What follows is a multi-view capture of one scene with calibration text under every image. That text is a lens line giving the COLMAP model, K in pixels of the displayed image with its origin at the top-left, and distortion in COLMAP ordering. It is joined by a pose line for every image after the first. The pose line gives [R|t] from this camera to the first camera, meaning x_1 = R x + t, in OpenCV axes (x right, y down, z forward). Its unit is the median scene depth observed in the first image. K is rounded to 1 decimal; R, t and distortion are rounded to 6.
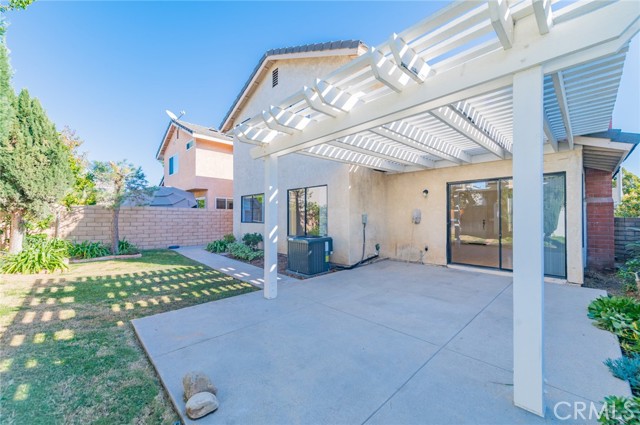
lens RADIAL K [[252.6, 0, 320.3], [0, 252.6, 213.8], [0, 0, 1]] dist [0.008551, -0.001557]
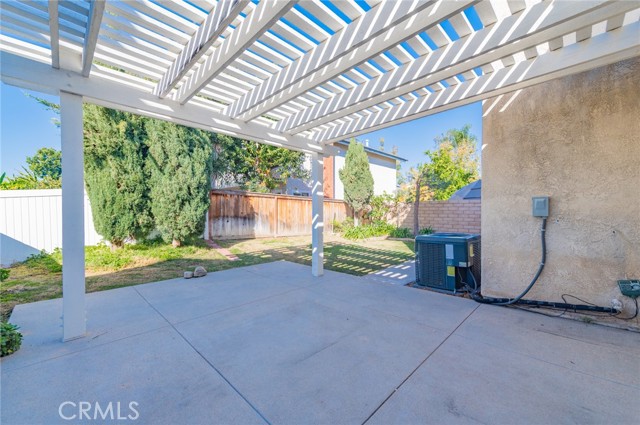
lens RADIAL K [[252.6, 0, 323.6], [0, 252.6, 212.0], [0, 0, 1]] dist [0.008551, -0.001557]
pose [[0.029958, -0.000916, -0.999551, 0.614328], [0.014155, 0.999900, -0.000492, 0.024206], [0.999451, -0.014133, 0.029968, 0.633020]]
